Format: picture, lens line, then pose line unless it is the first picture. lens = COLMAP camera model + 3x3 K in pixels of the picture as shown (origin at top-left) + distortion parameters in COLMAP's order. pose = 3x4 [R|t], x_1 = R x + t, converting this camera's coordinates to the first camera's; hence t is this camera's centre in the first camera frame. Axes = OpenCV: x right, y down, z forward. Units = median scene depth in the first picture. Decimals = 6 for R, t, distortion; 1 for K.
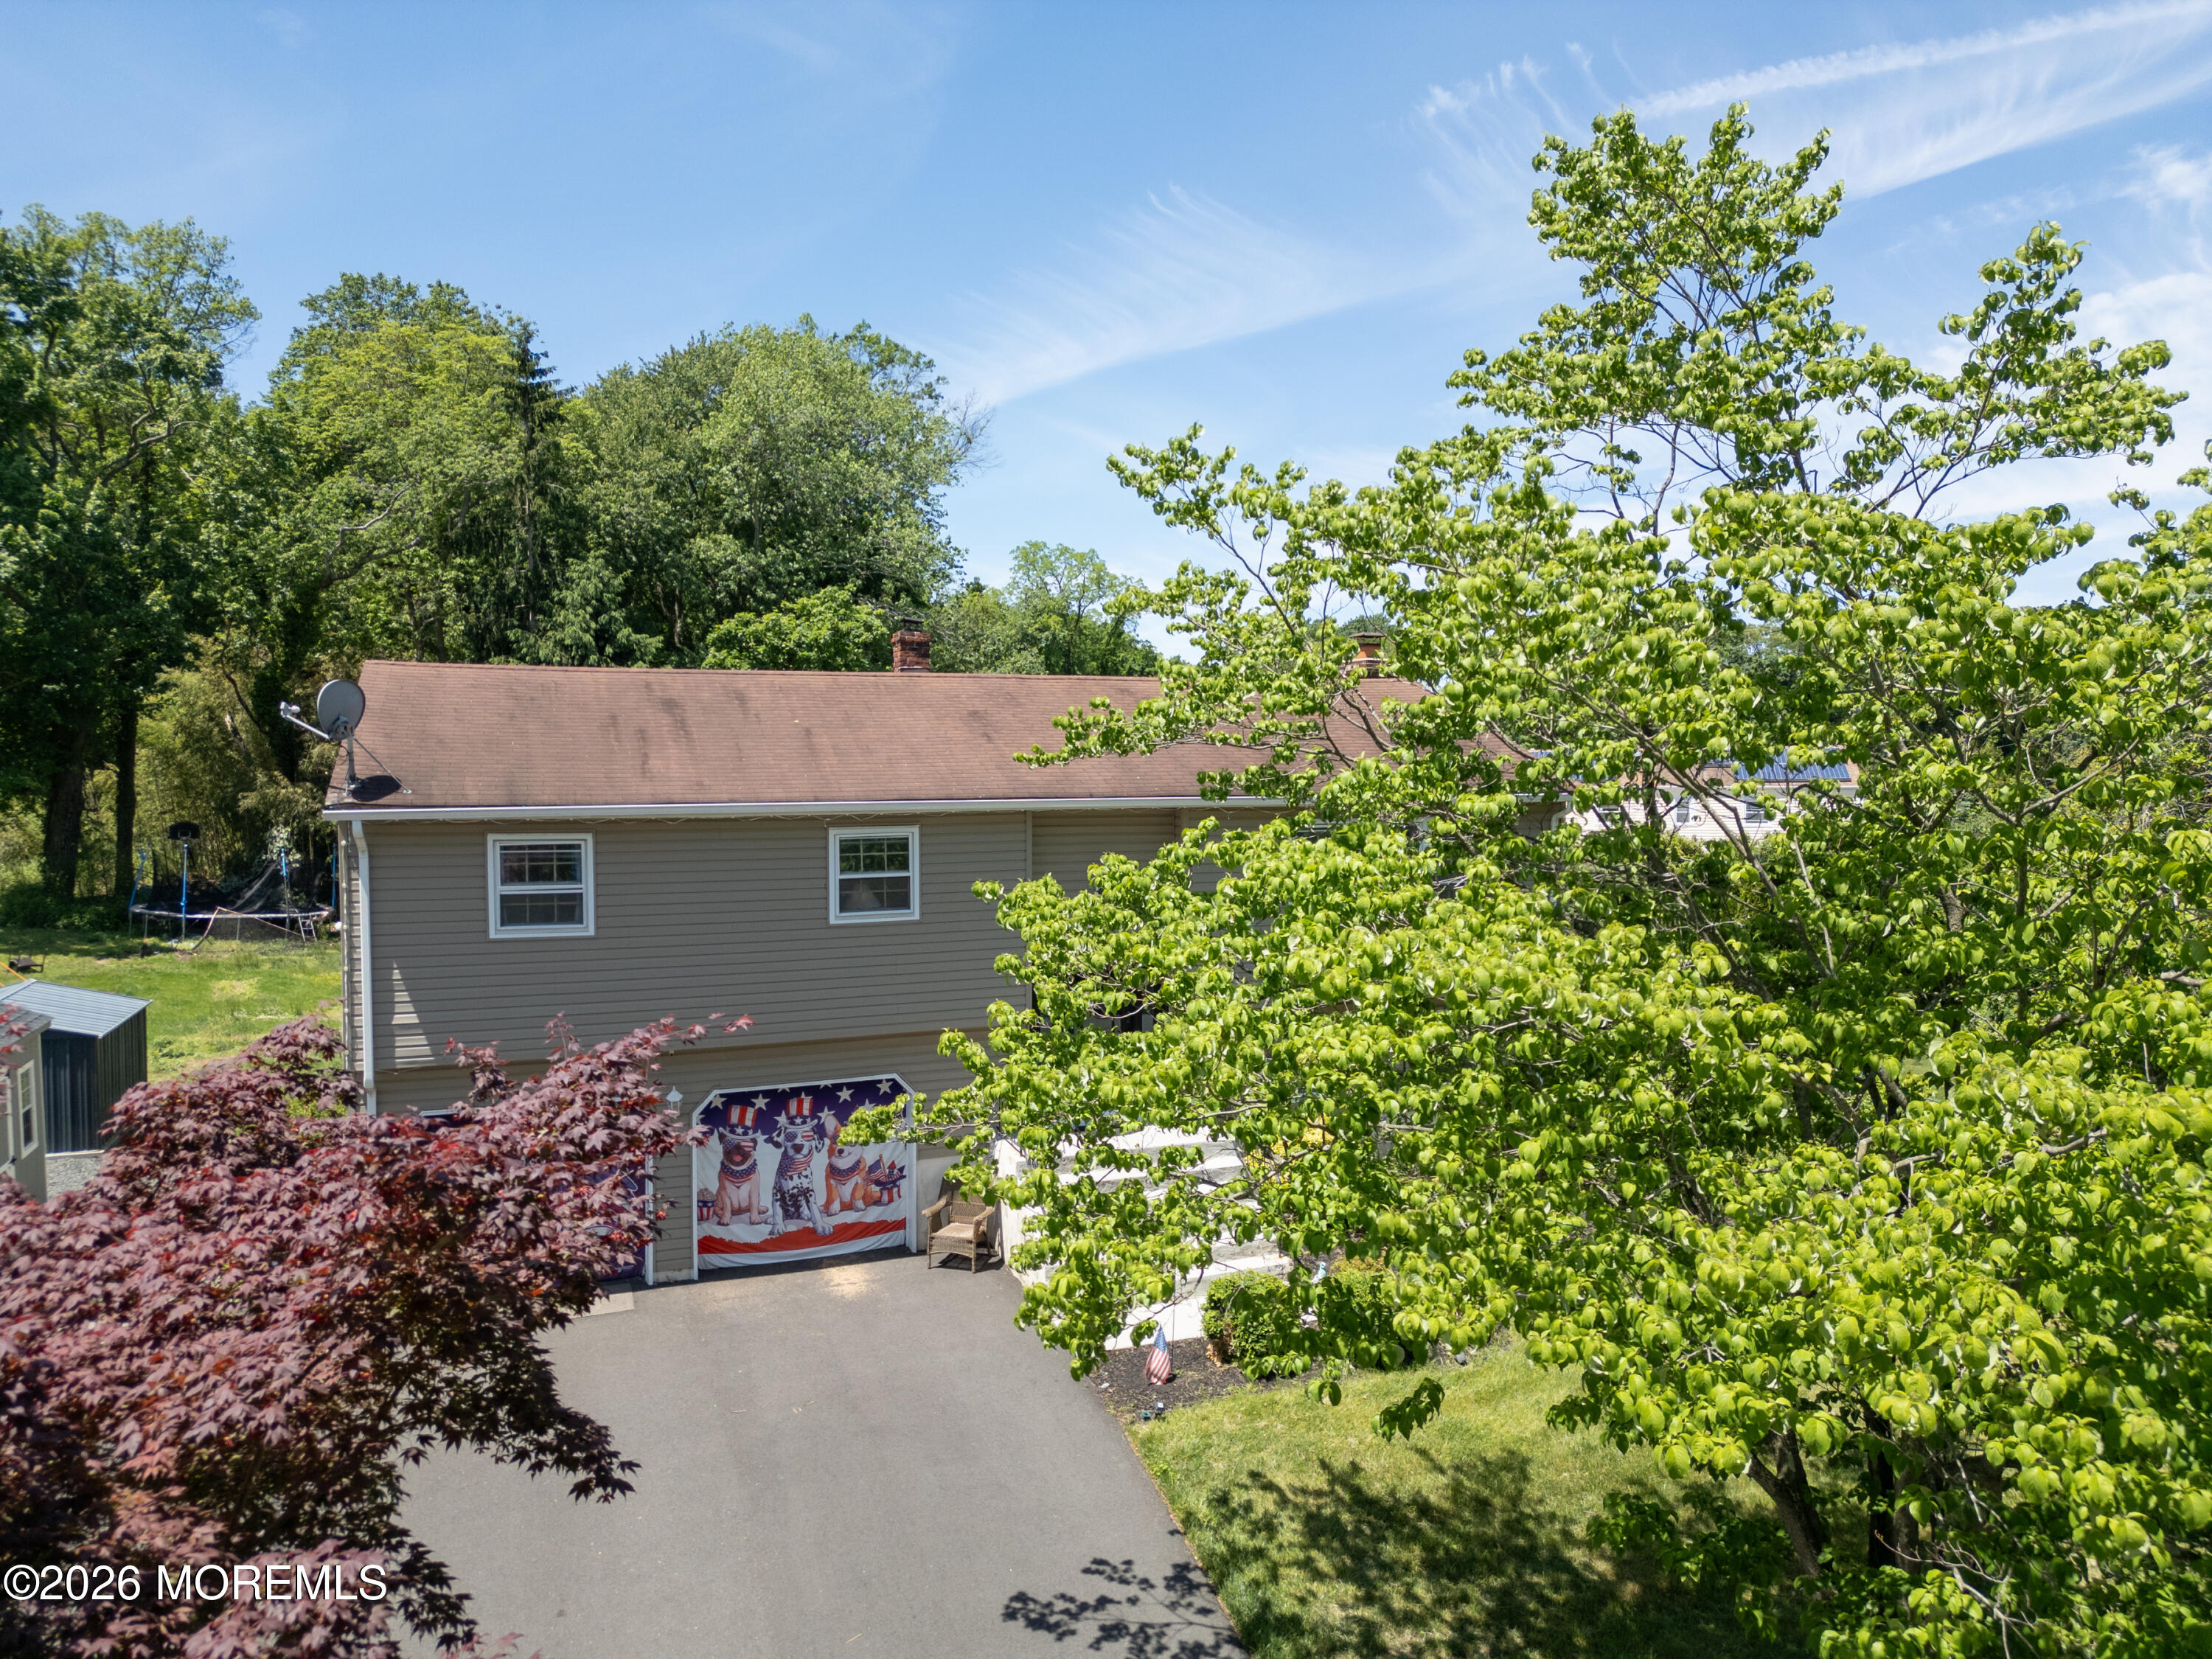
lens RADIAL K [[1543.4, 0, 1111.8], [0, 1543.4, 829.0], [0, 0, 1]] dist [0.081247, -0.083640]
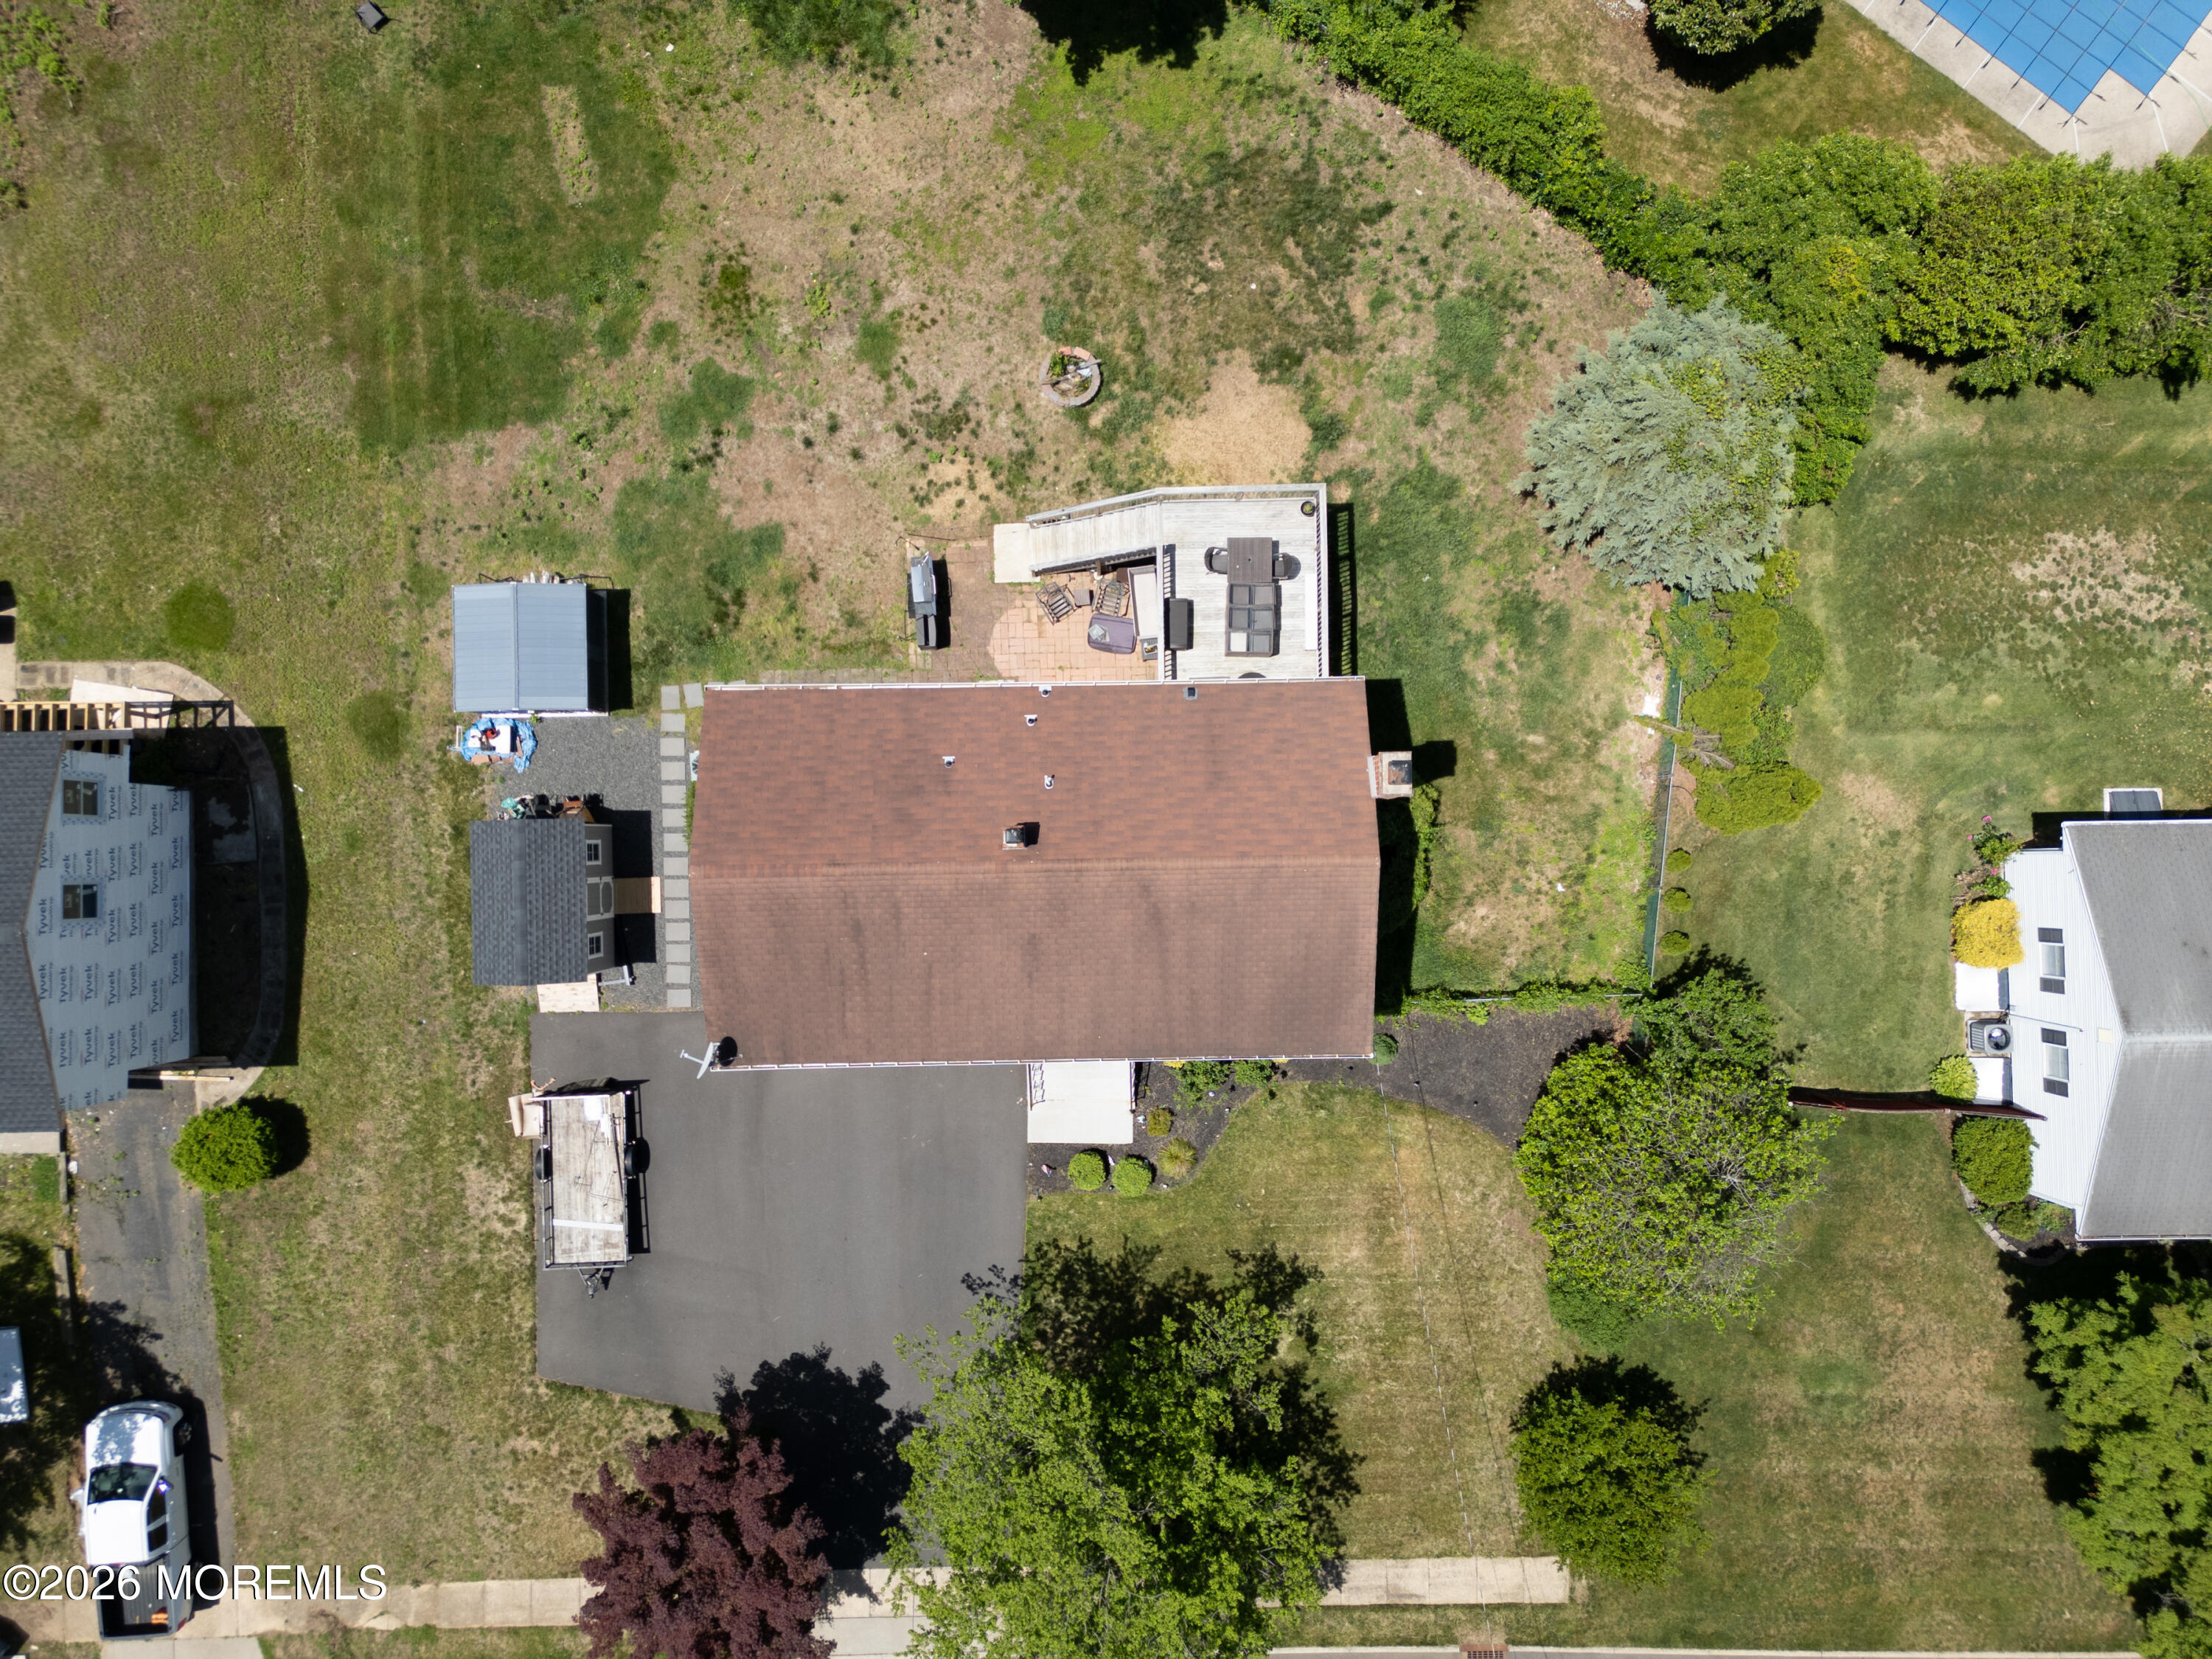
lens RADIAL K [[1543.4, 0, 1111.8], [0, 1543.4, 829.0], [0, 0, 1]] dist [0.081247, -0.083640]
pose [[0.943640, 0.330966, -0.002192, -0.051488], [-0.019208, 0.061375, 0.997930, -2.038217], [0.330415, -0.941645, 0.064273, 1.208538]]
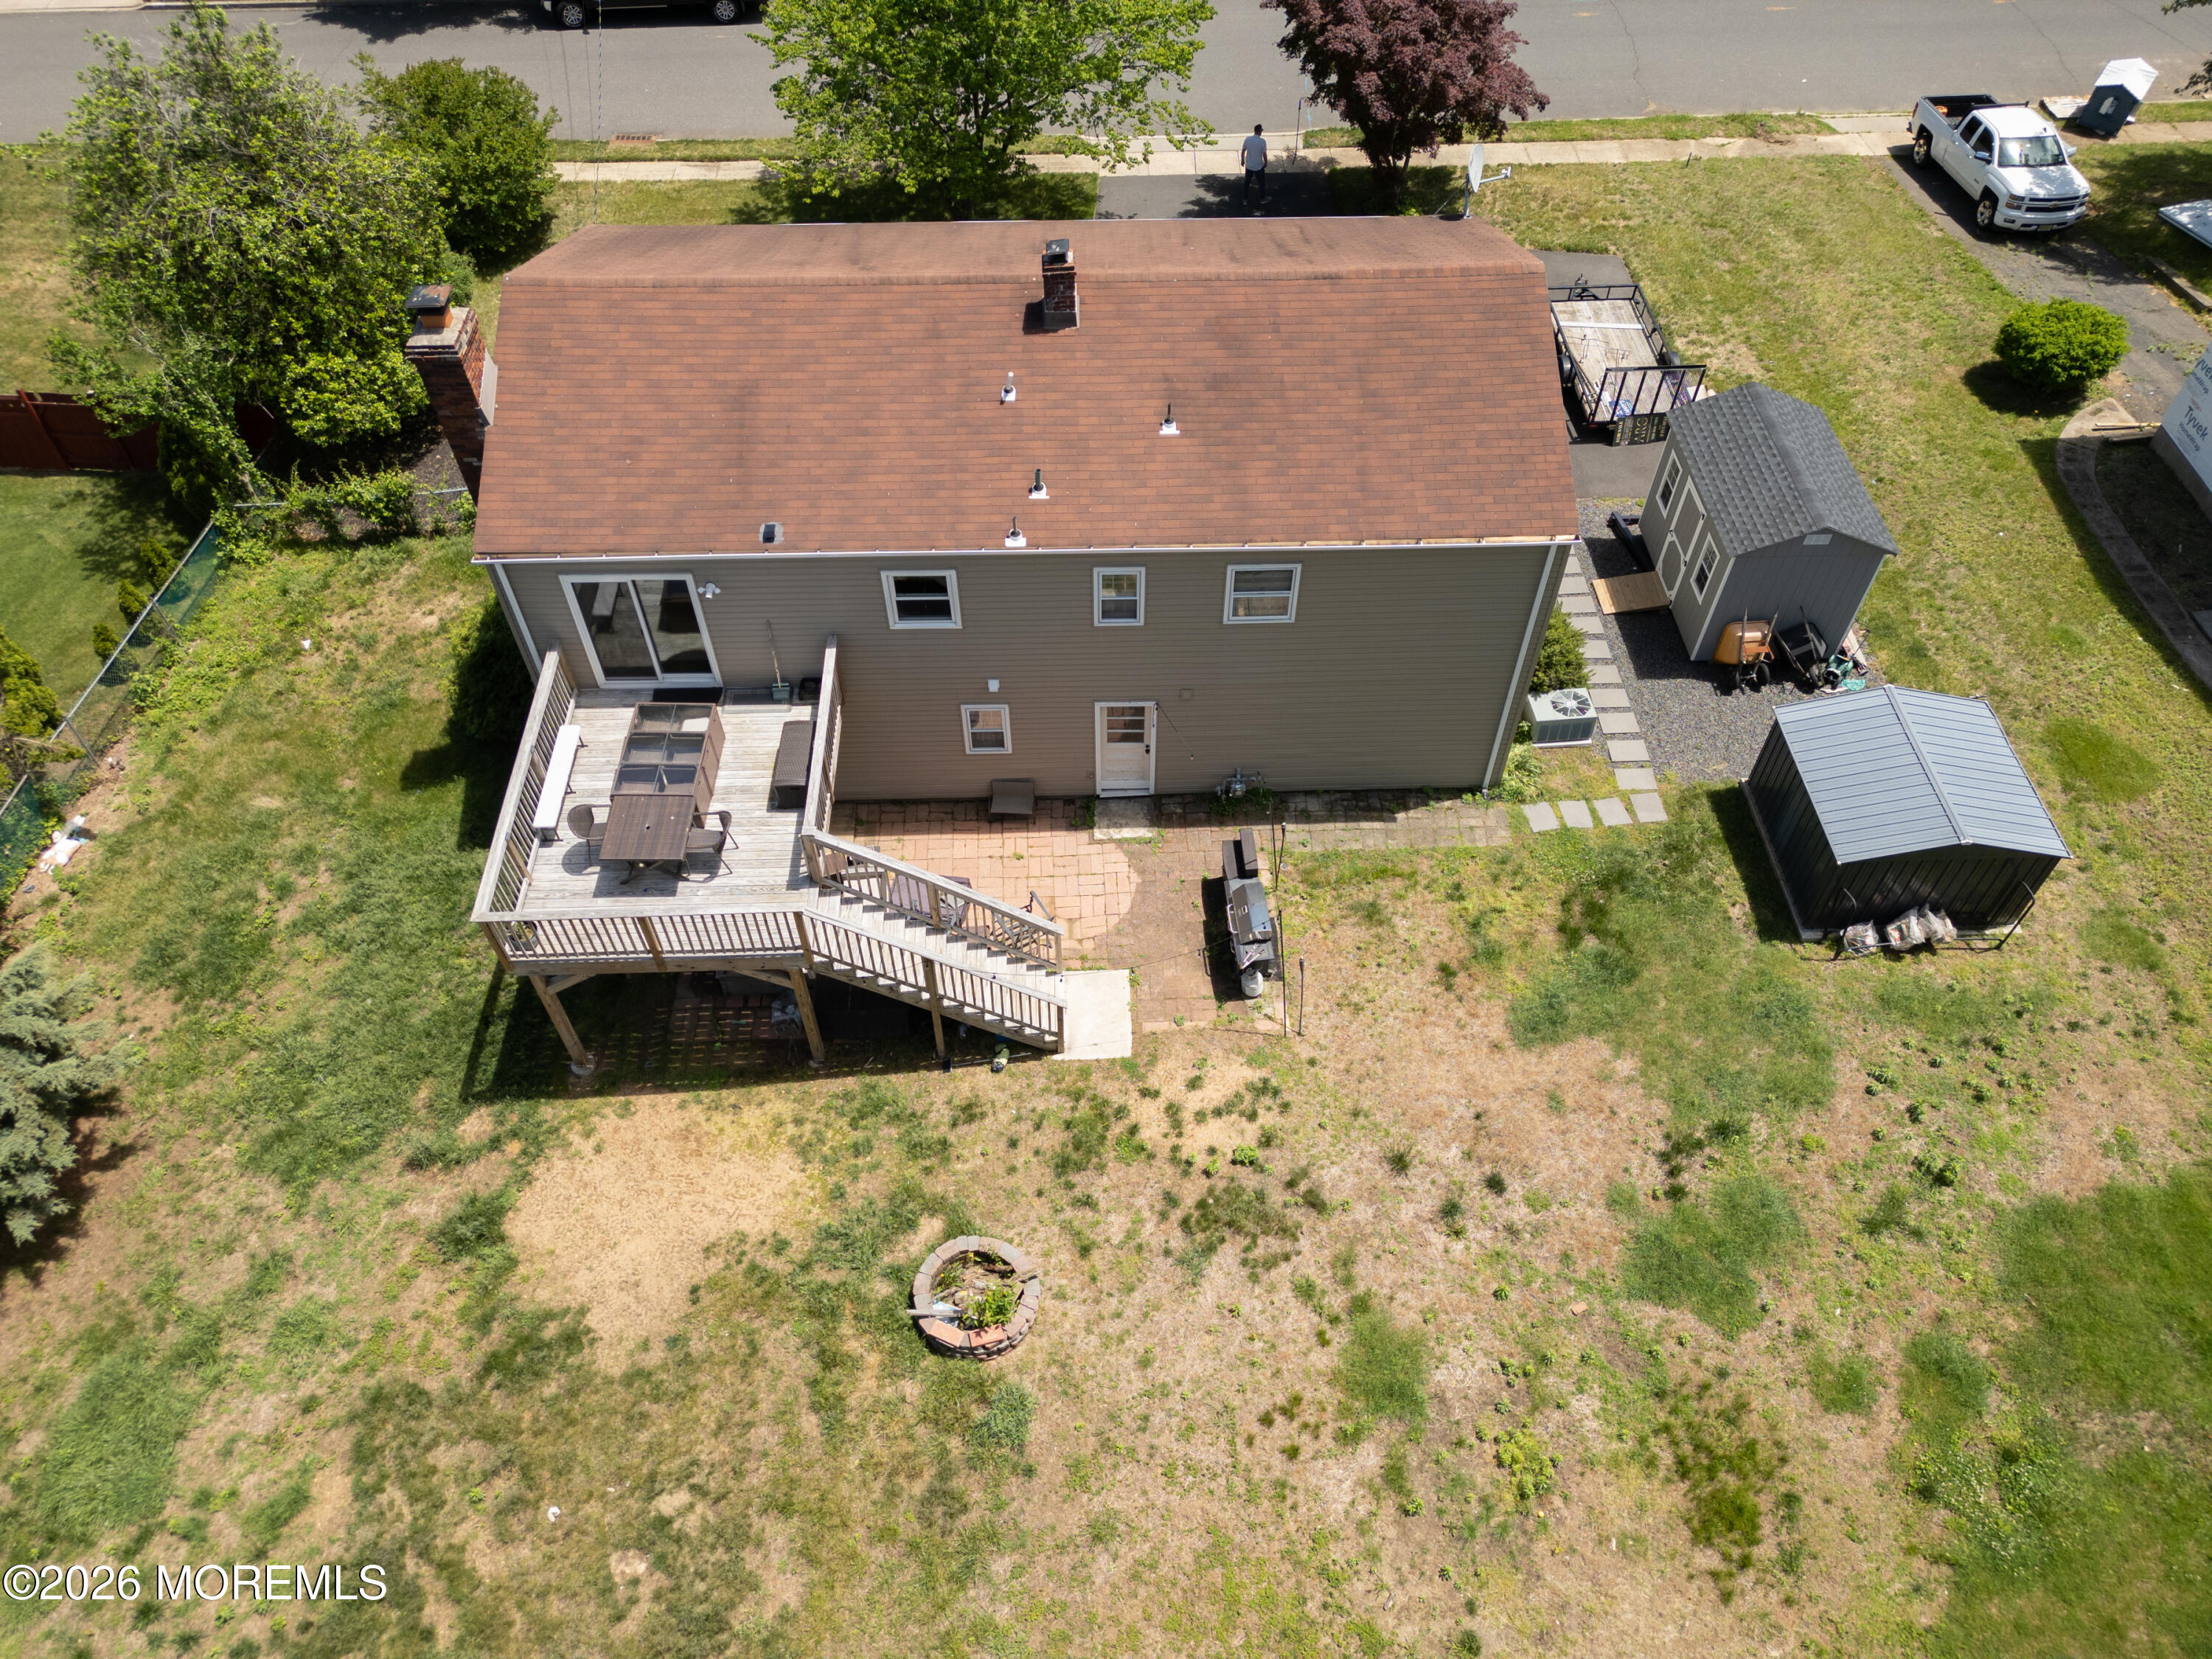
lens RADIAL K [[1543.4, 0, 1111.8], [0, 1543.4, 829.0], [0, 0, 1]] dist [0.081247, -0.083640]
pose [[-0.946273, -0.248367, 0.207078, -0.573857], [0.016799, 0.601754, 0.798505, -0.874072], [-0.322932, 0.759082, -0.565251, 2.306655]]
